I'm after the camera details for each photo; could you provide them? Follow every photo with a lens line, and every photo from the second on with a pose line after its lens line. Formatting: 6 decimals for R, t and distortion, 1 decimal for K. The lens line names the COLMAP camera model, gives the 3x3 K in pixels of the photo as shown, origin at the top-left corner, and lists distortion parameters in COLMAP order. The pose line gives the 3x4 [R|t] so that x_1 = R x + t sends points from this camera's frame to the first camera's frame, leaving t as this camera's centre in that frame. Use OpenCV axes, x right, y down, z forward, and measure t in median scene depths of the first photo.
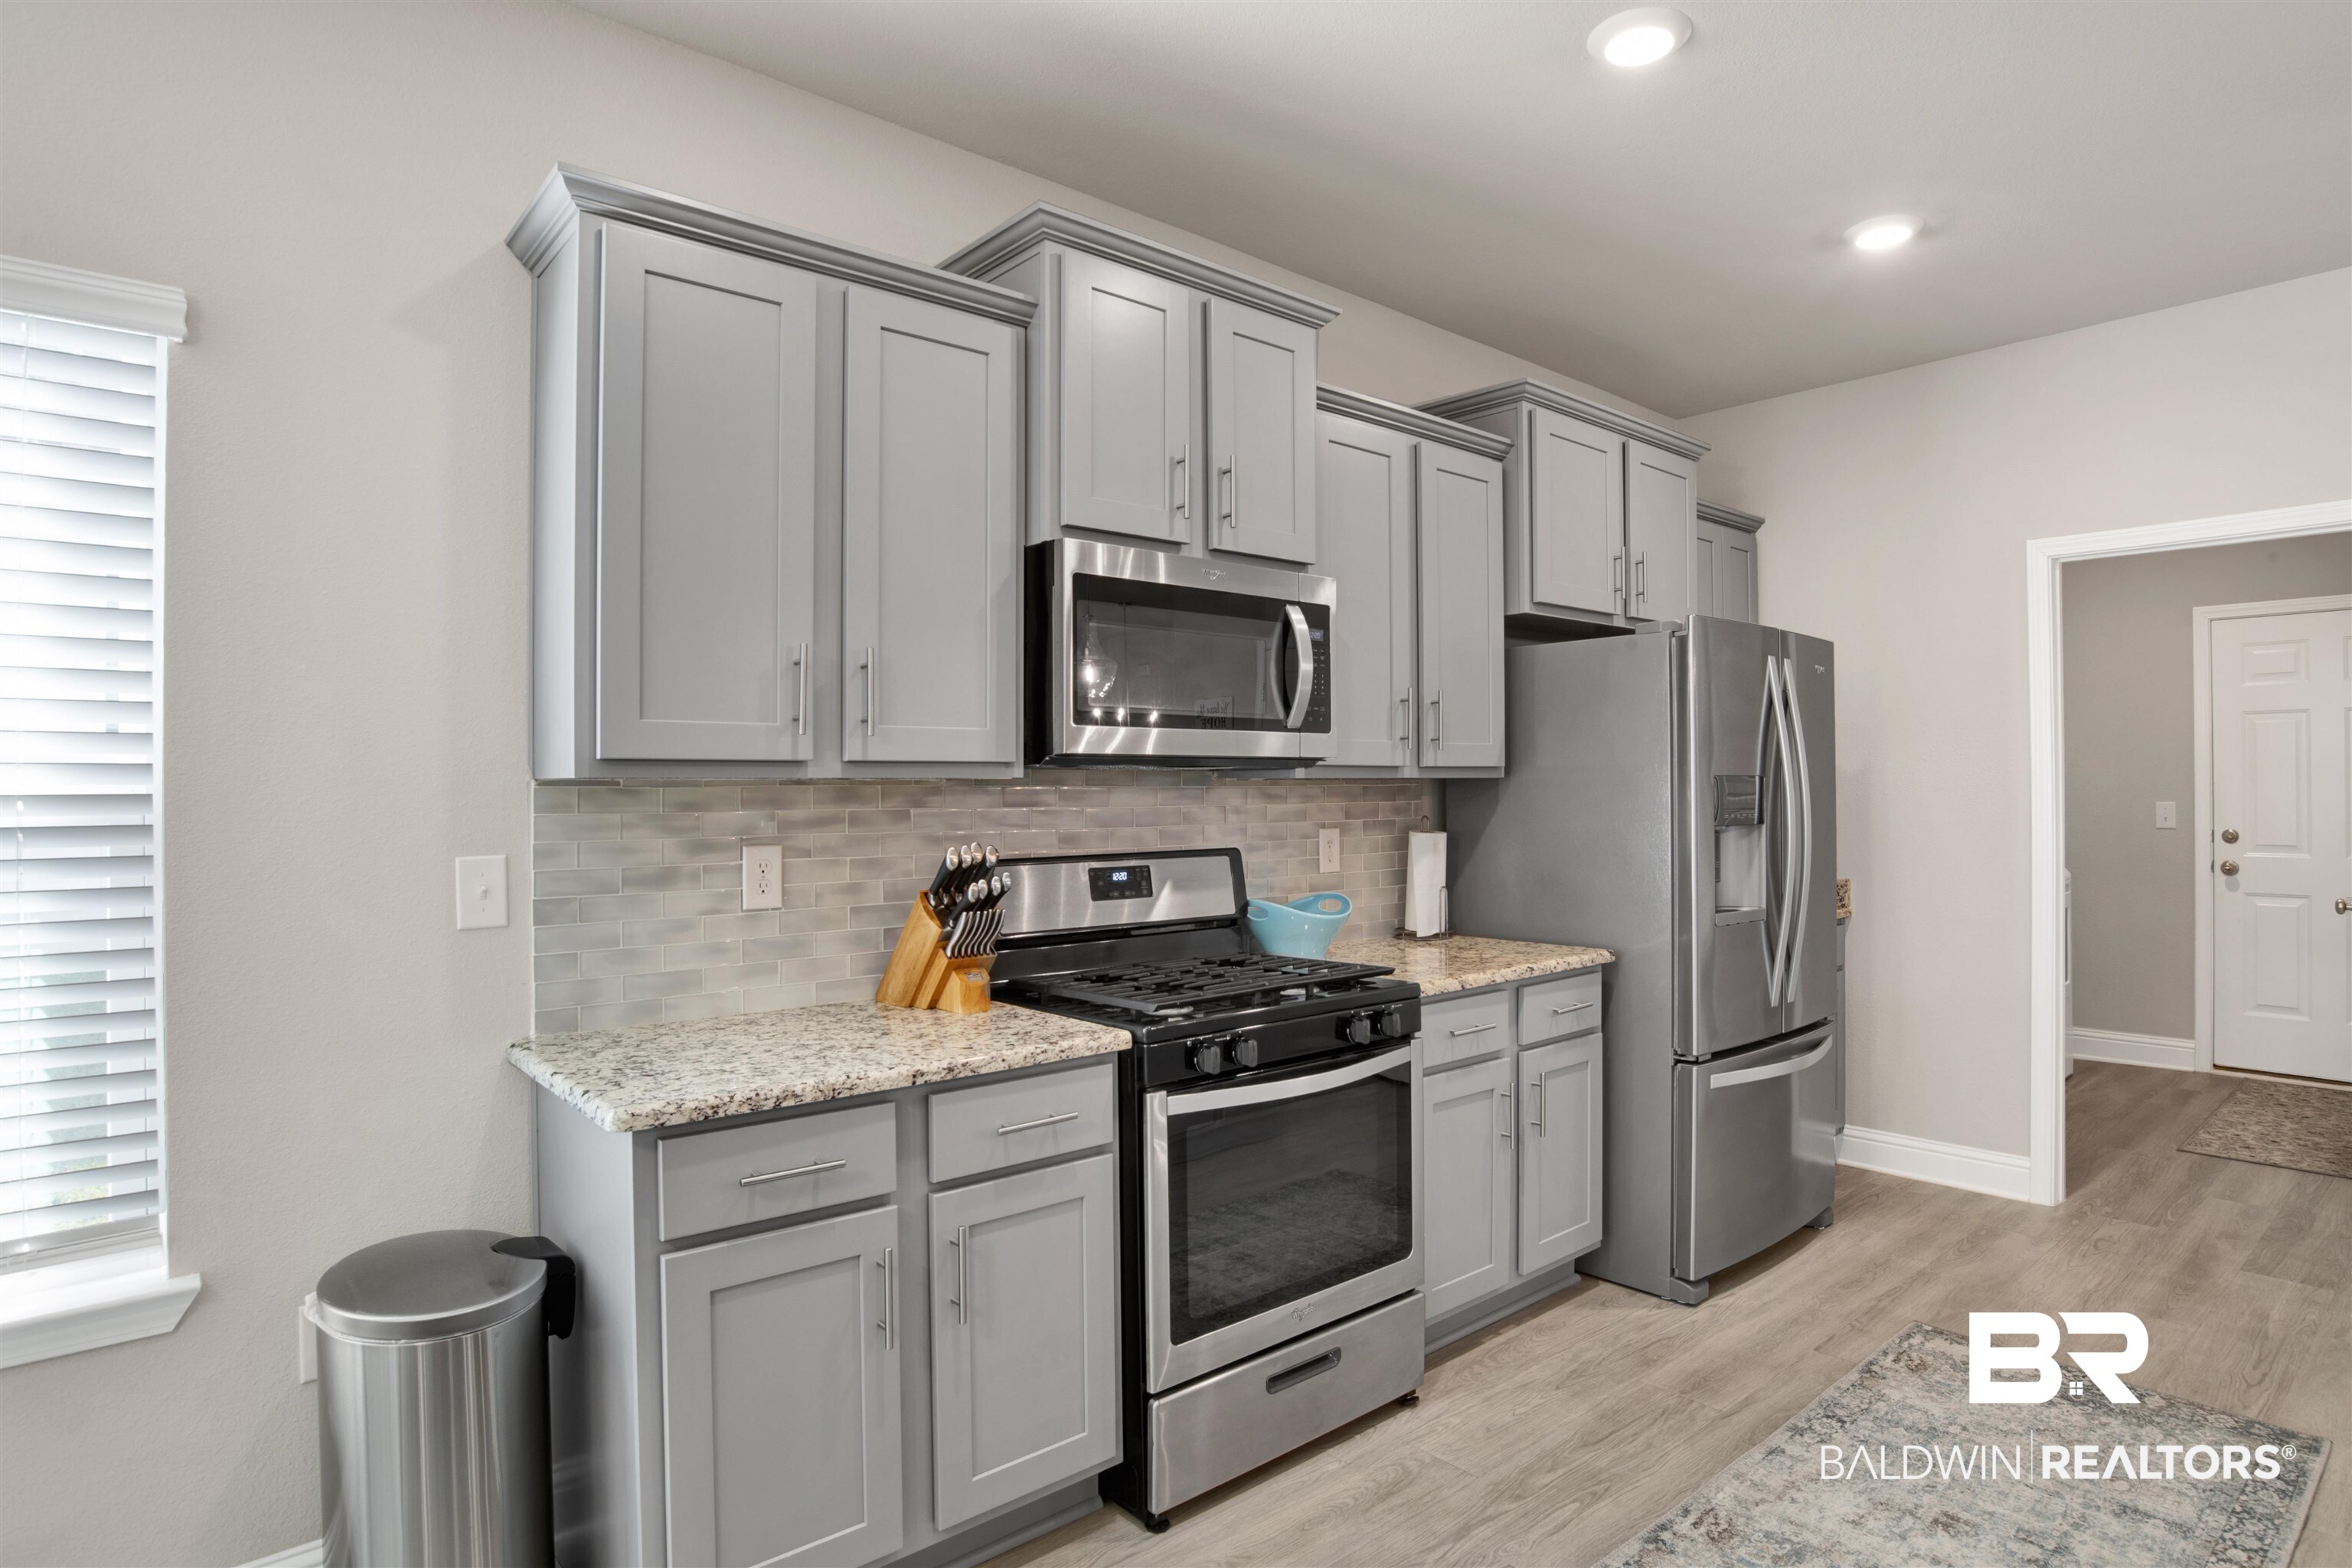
lens RADIAL K [[1258.5, 0, 1180.2], [0, 1258.5, 789.4], [0, 0, 1]] dist [-0.063293, 0.016633]
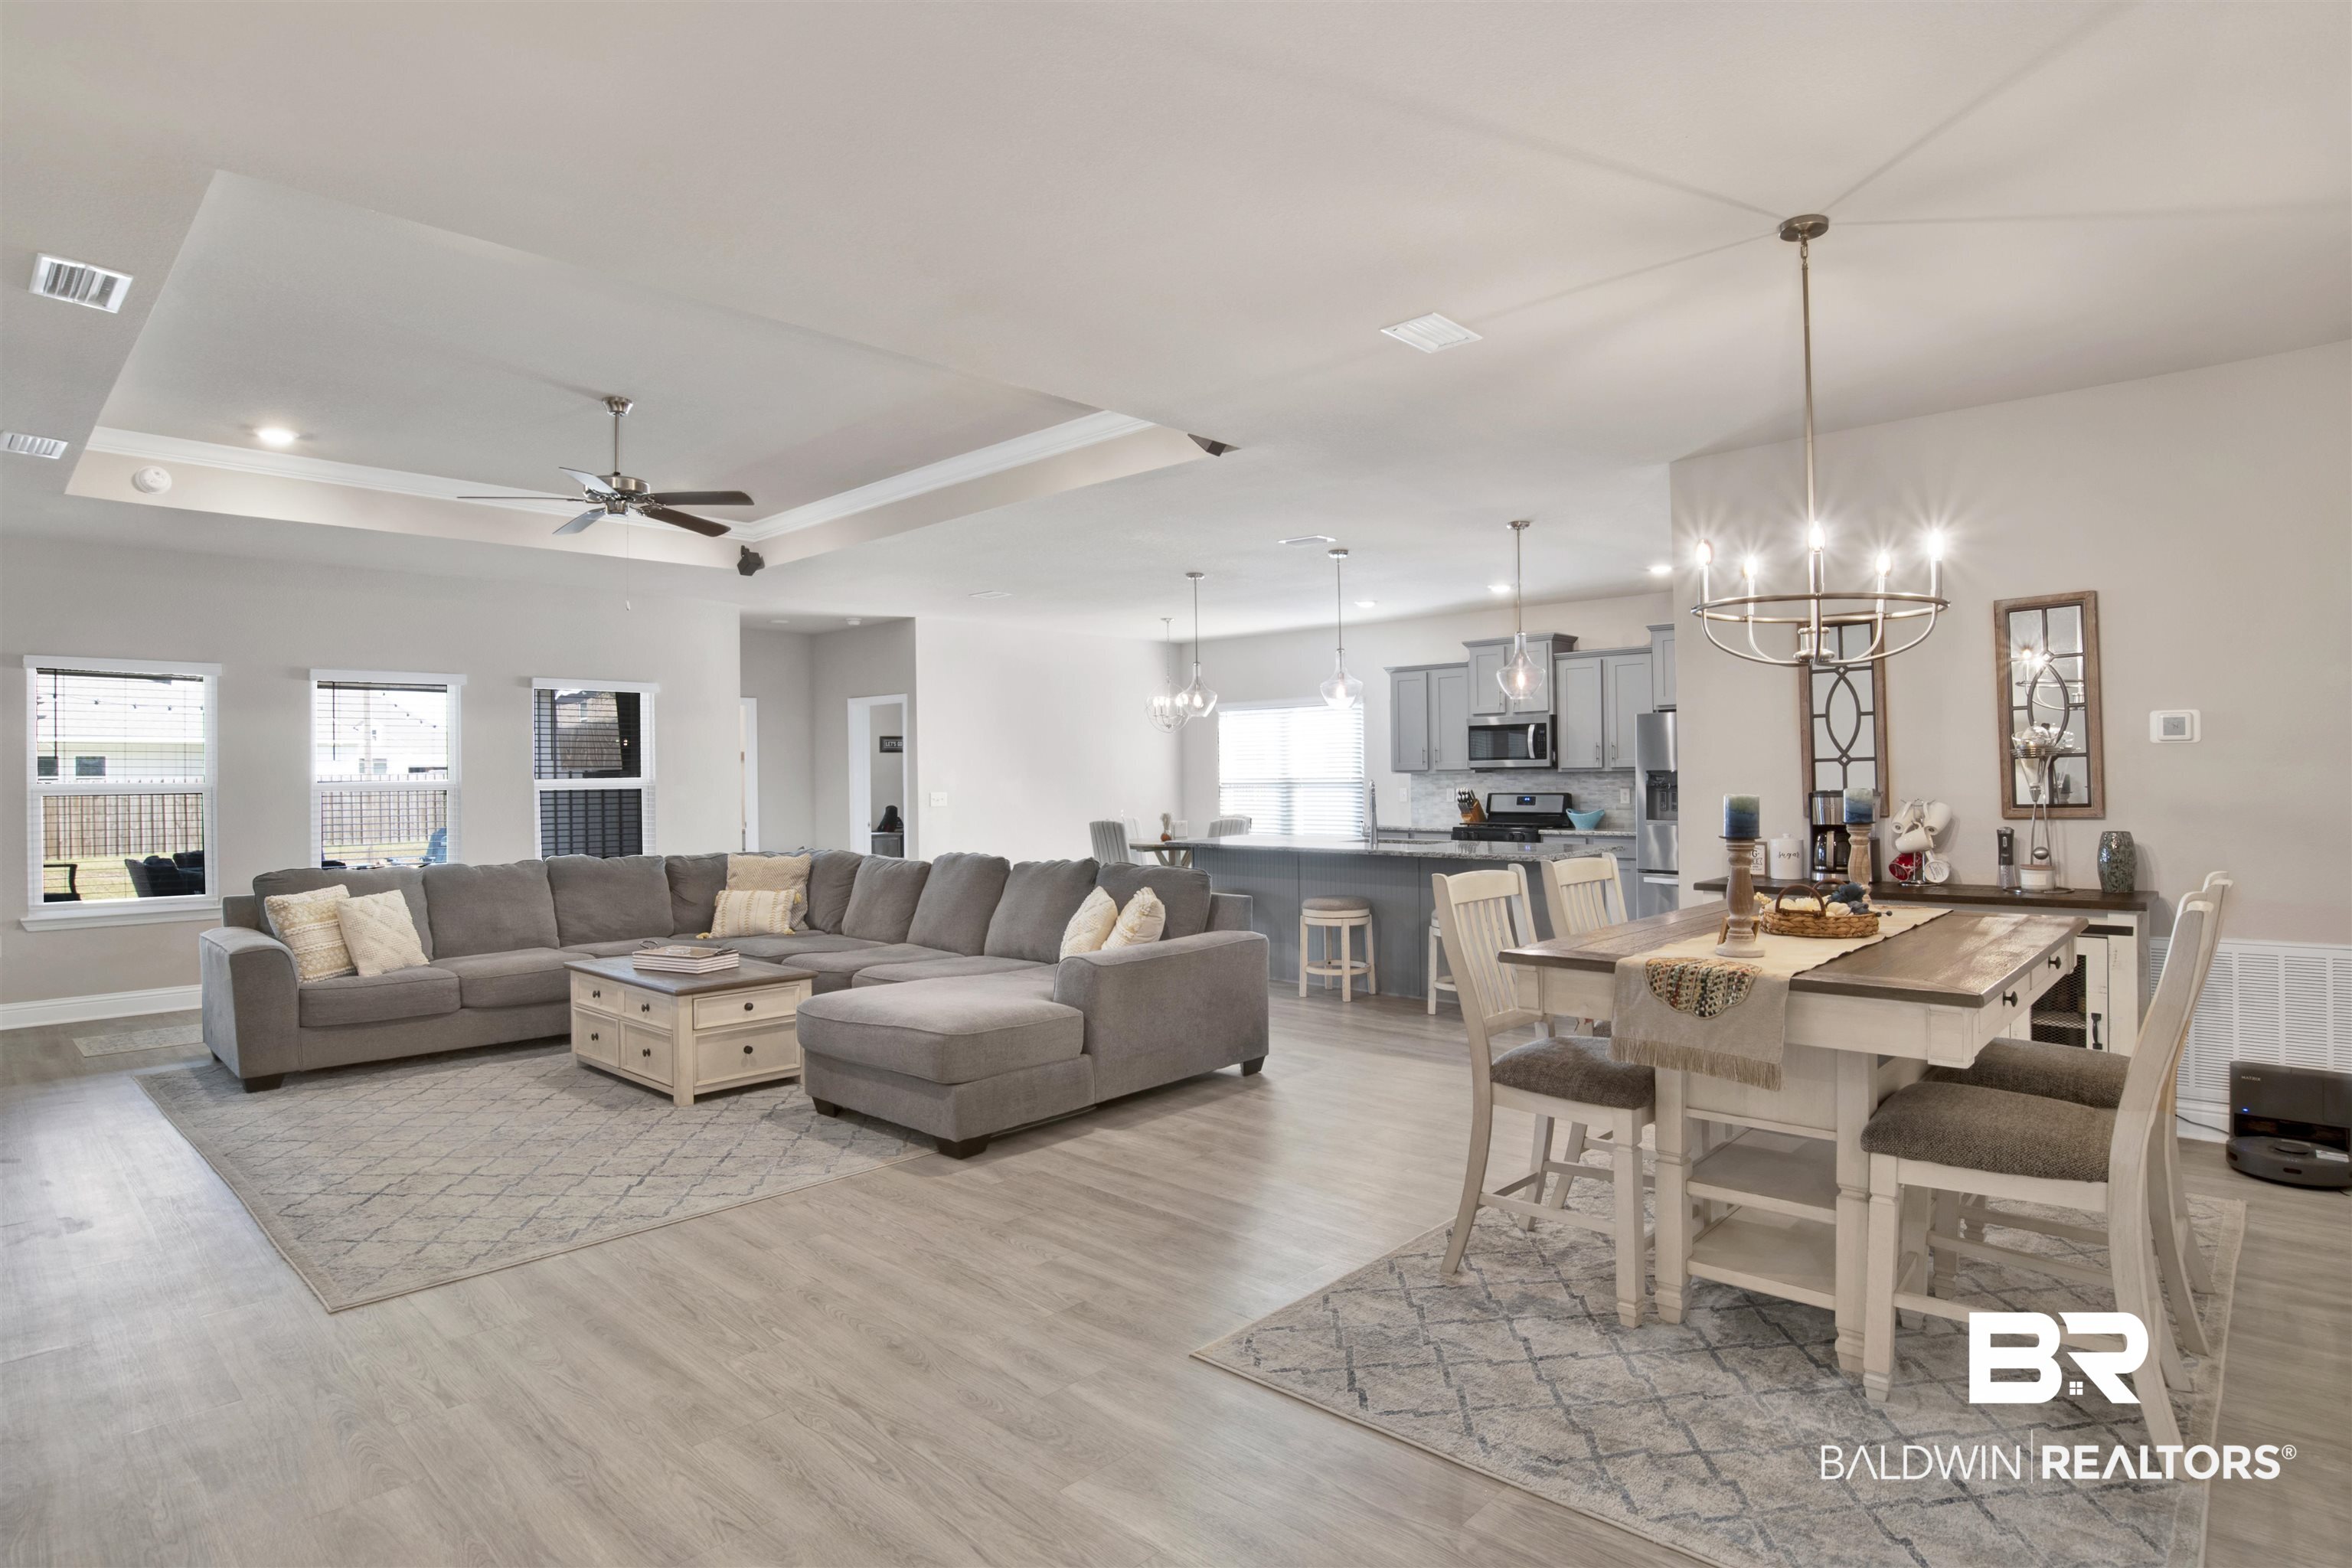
lens RADIAL K [[1248.0, 0, 1190.9], [0, 1248.0, 784.7], [0, 0, 1]] dist [-0.041341, -0.000087]
pose [[0.108566, 0.009885, -0.994040, 3.766811], [0.009846, 0.999891, 0.011018, -0.024316], [0.994041, -0.010983, 0.108456, -0.396467]]
